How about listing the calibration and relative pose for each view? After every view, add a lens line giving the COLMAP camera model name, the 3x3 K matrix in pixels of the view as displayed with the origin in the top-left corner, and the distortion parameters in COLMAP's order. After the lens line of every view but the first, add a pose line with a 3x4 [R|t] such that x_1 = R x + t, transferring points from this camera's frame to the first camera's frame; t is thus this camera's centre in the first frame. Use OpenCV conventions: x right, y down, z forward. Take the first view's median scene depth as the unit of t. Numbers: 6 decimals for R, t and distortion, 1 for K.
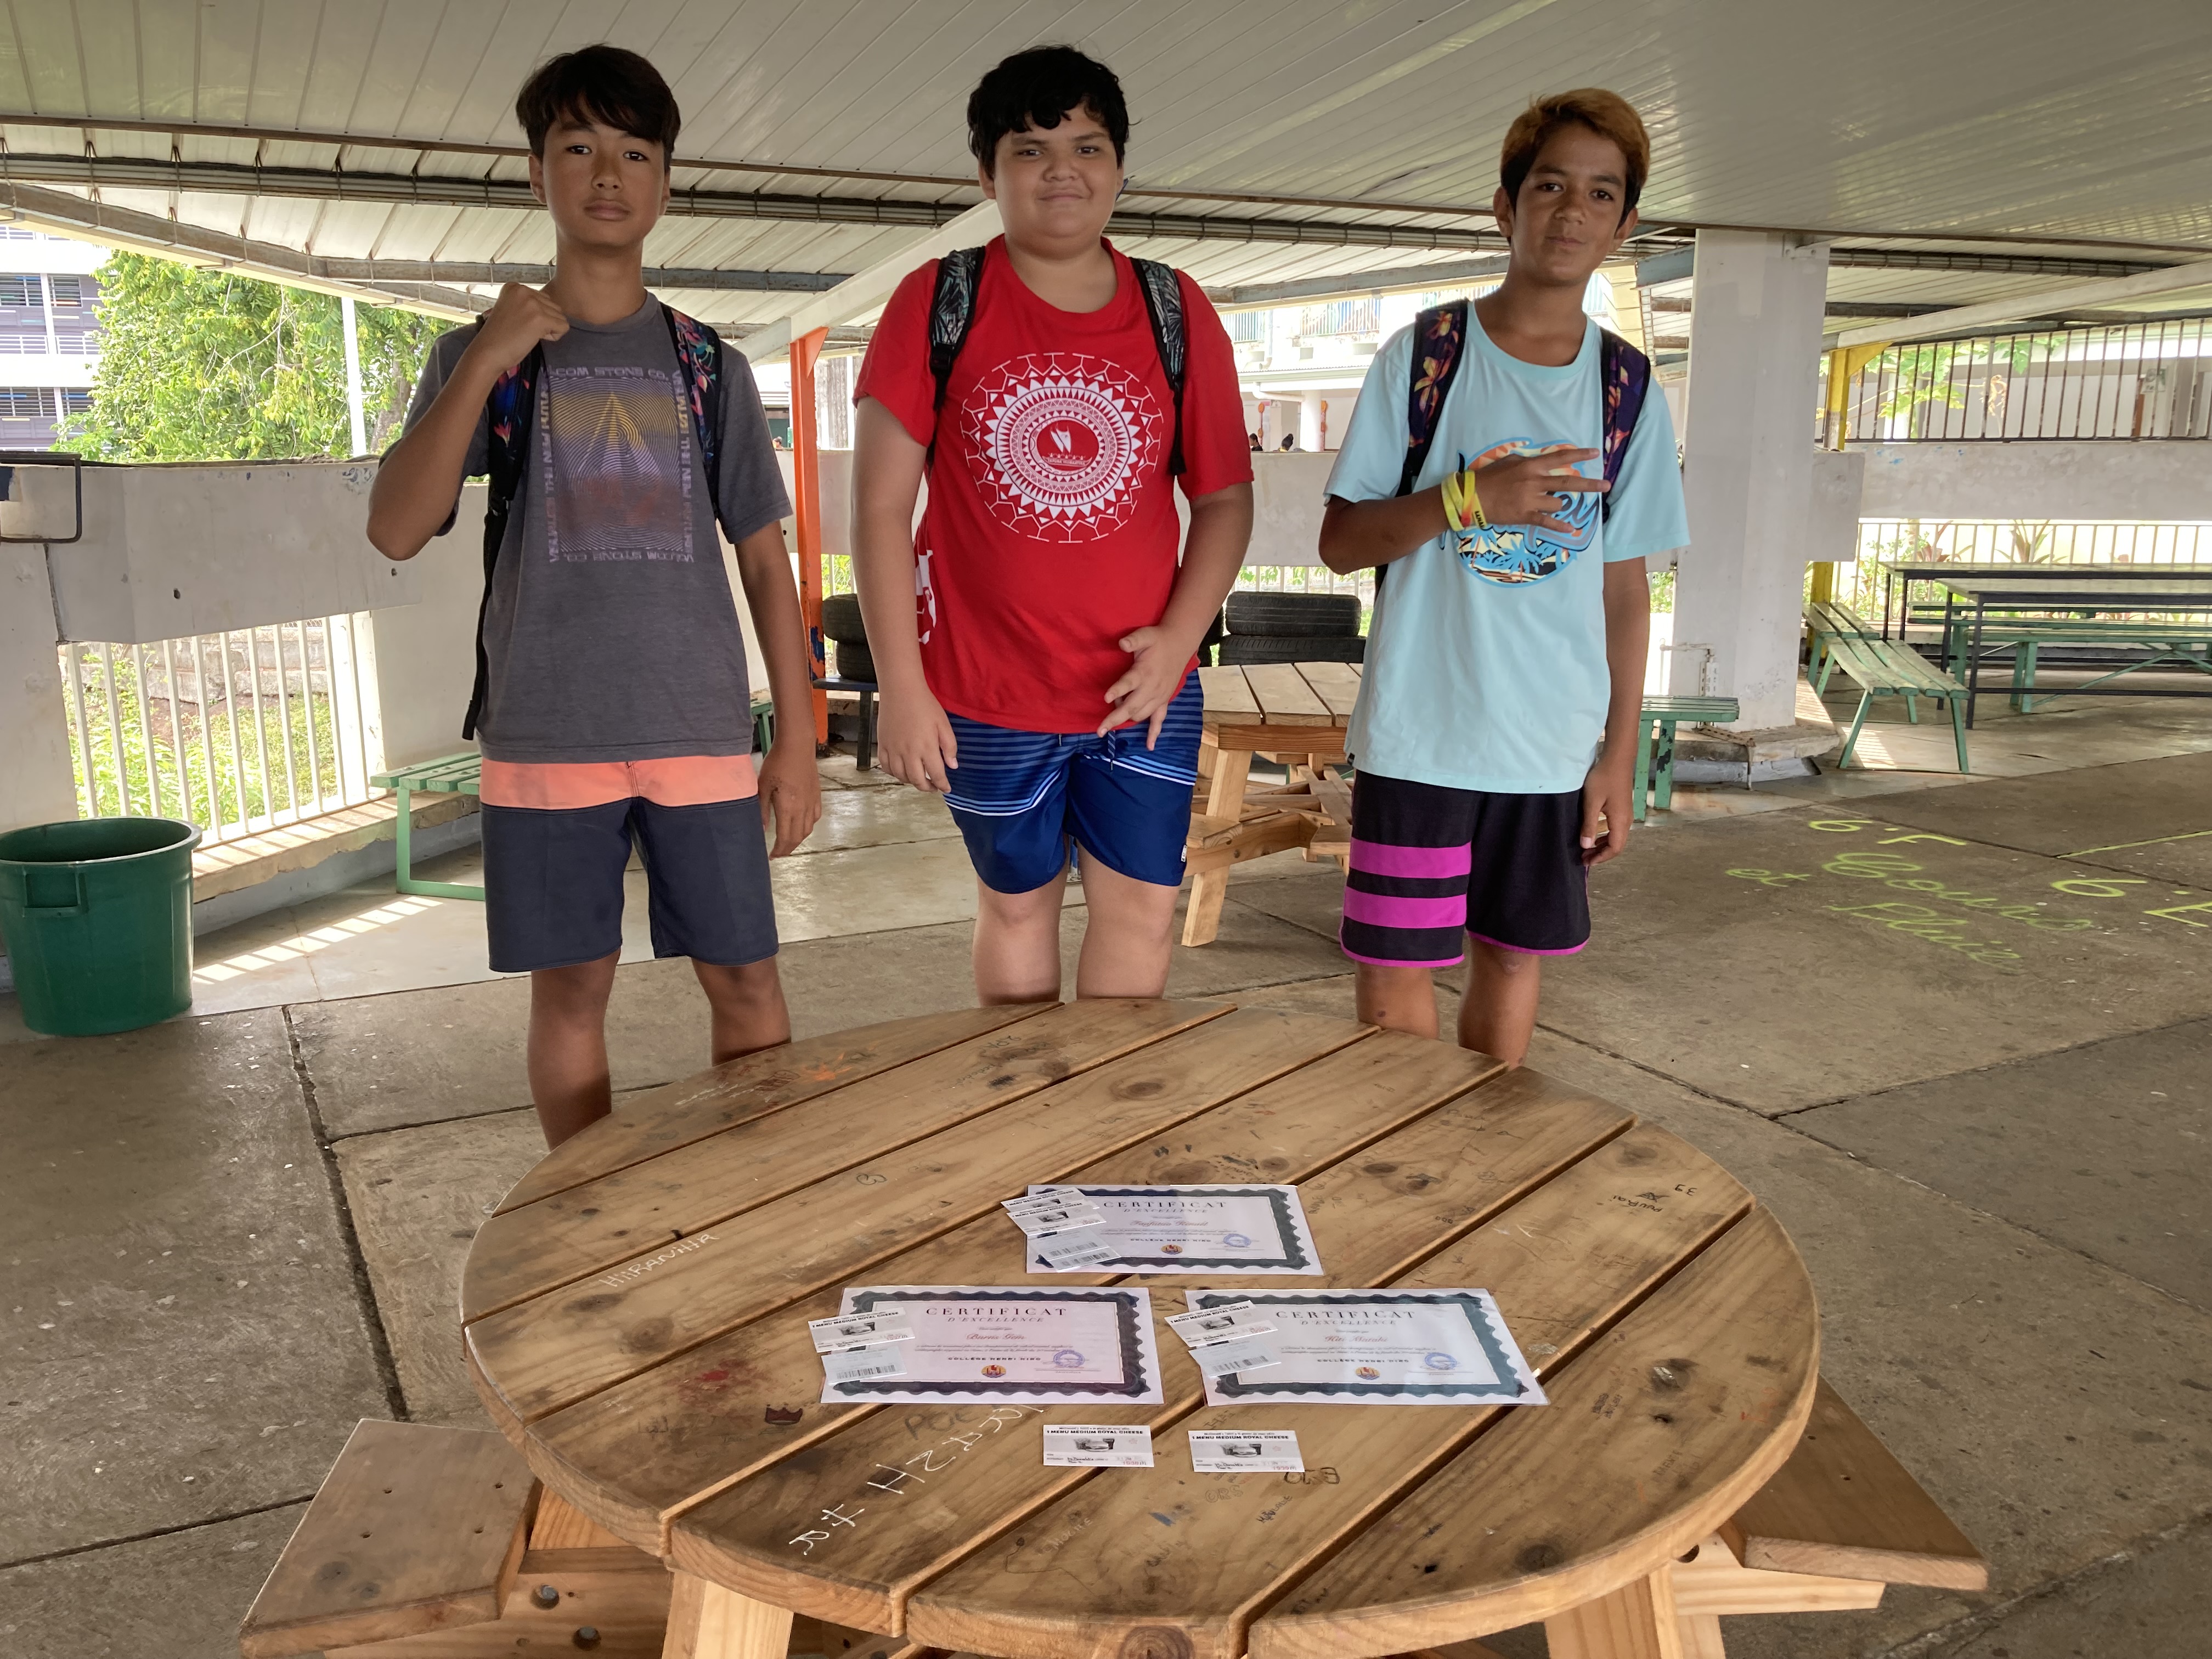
lens RADIAL K [[1928.8, 0, 1106.0], [0, 1928.8, 829.5], [0, 0, 1]] dist [0.010865, 0.016697]
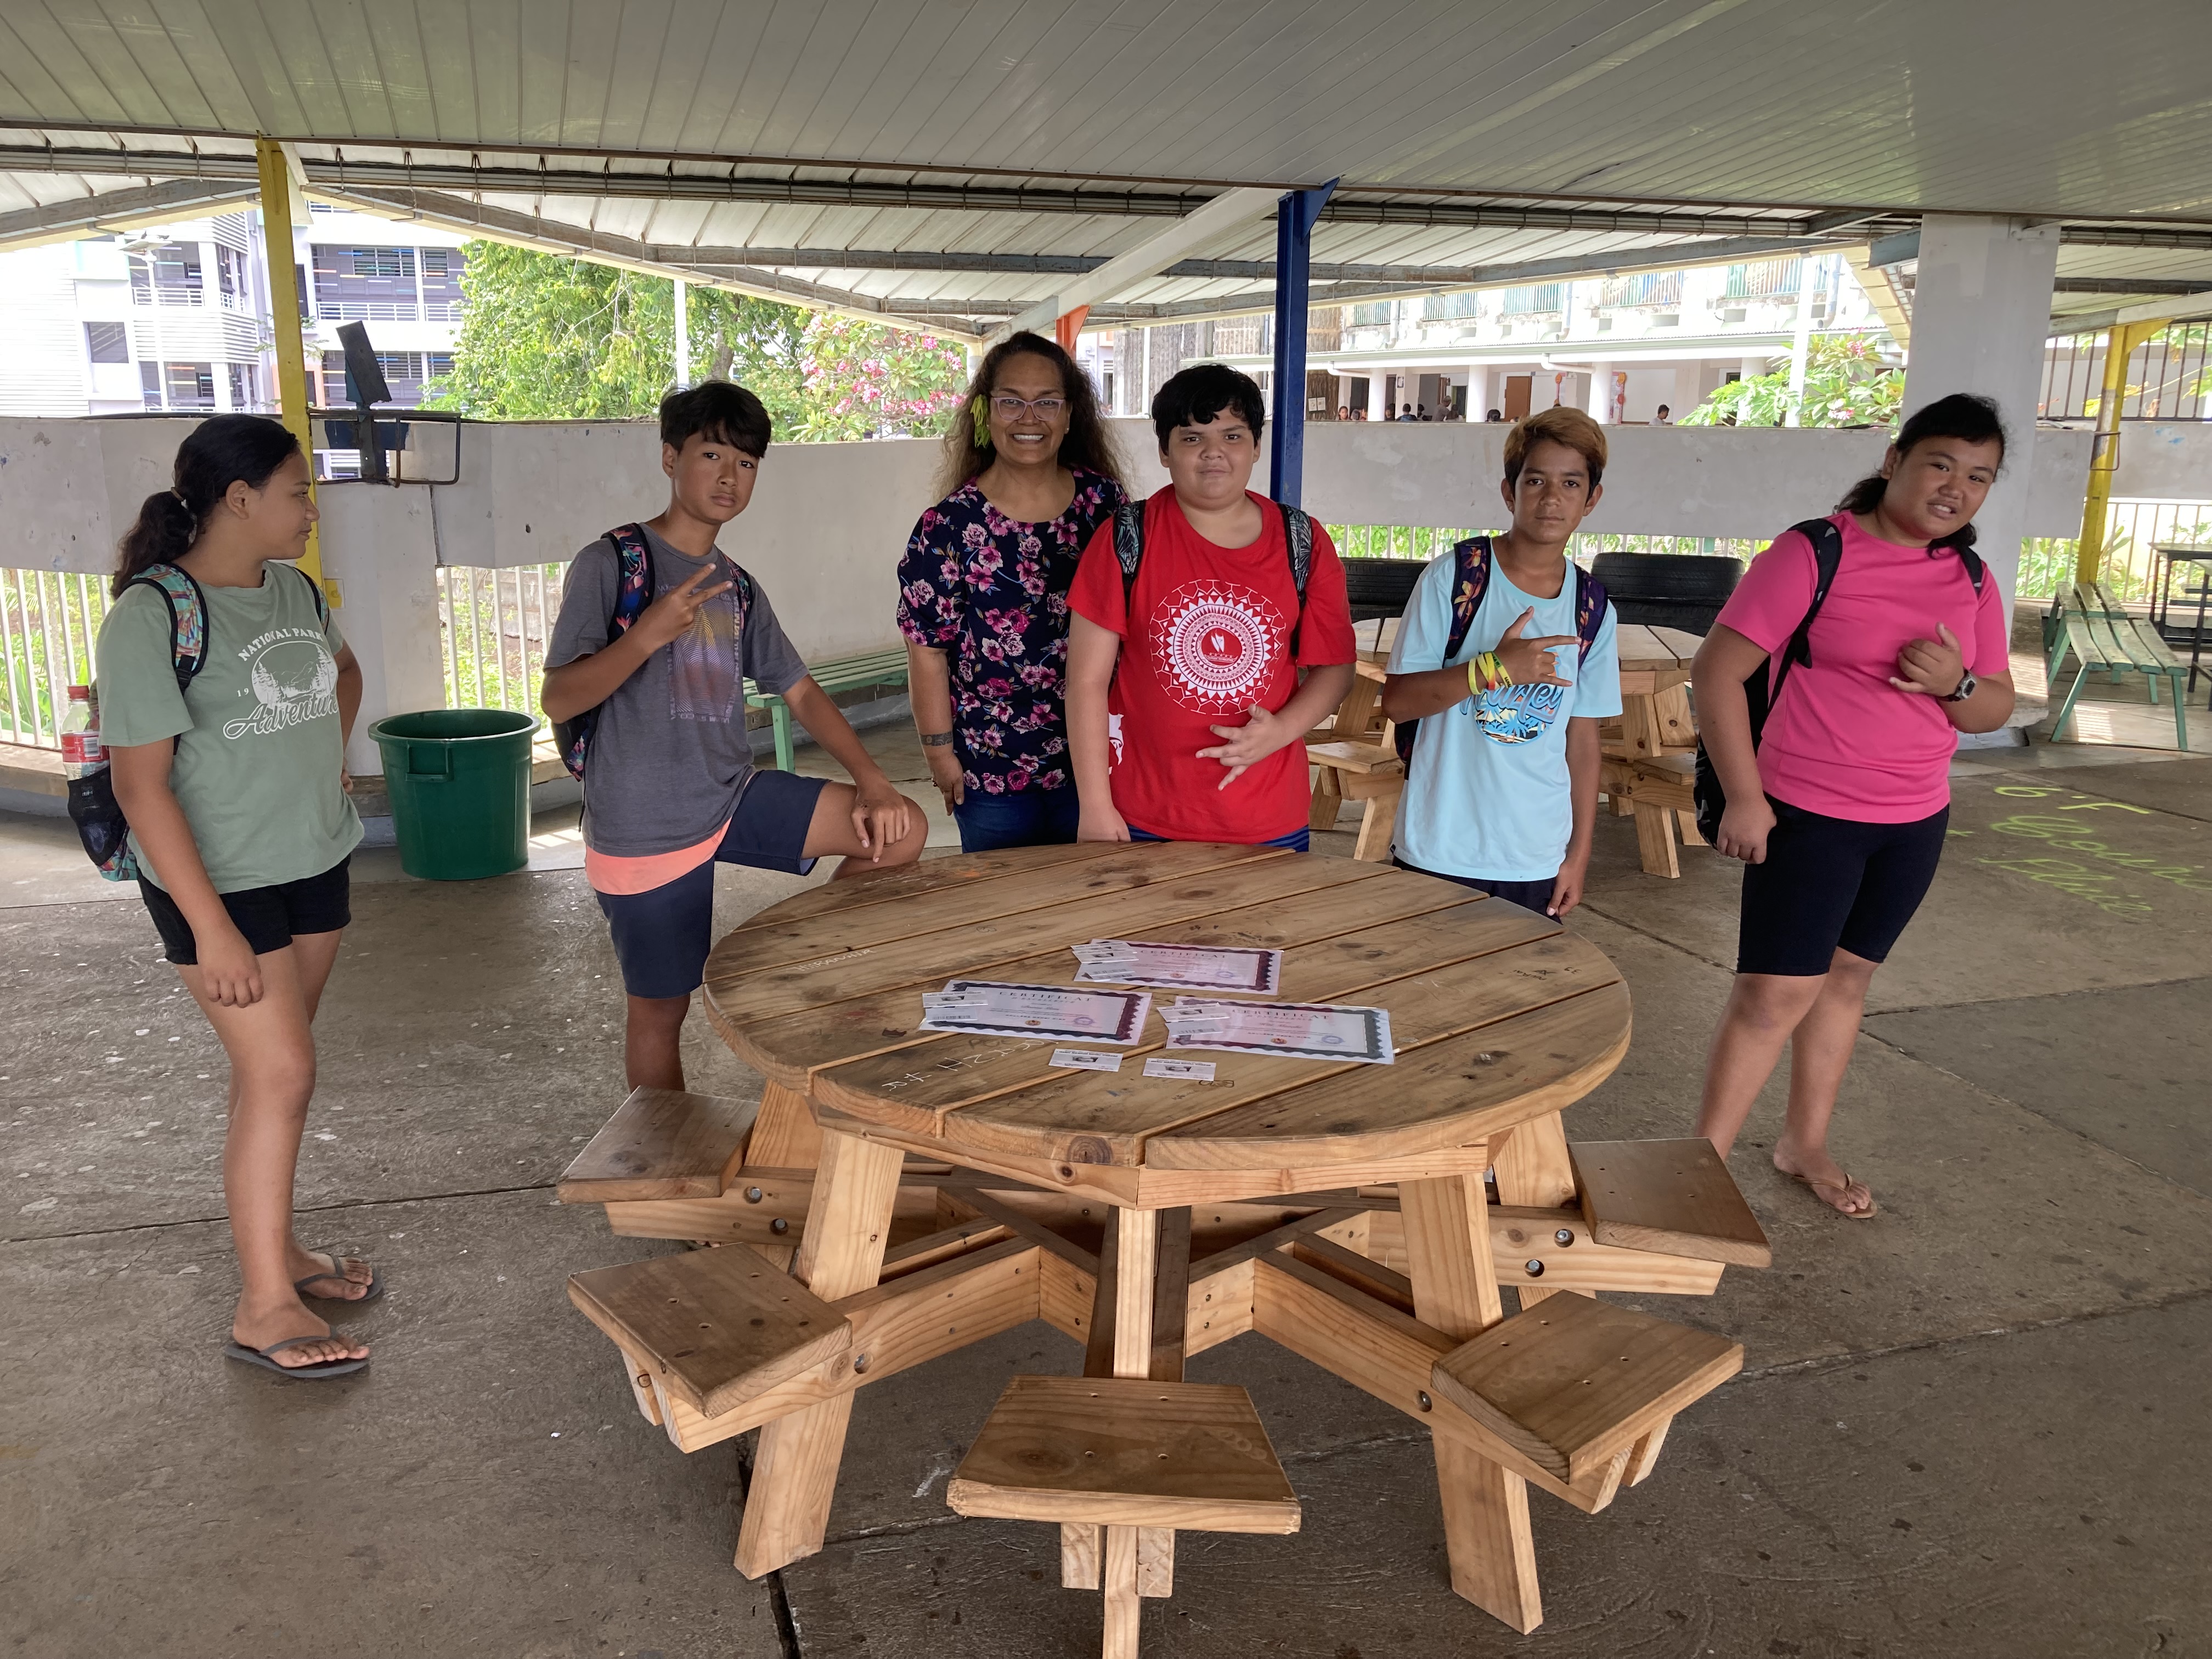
lens RADIAL K [[1985.5, 0, 1106.0], [0, 1985.5, 829.5], [0, 0, 1]] dist [0.054294, -0.062765]
pose [[0.987129, 0.044971, -0.153470, 0.083440], [-0.043564, 0.998972, 0.012520, 0.037595], [0.153876, -0.005673, 0.988074, -0.194233]]
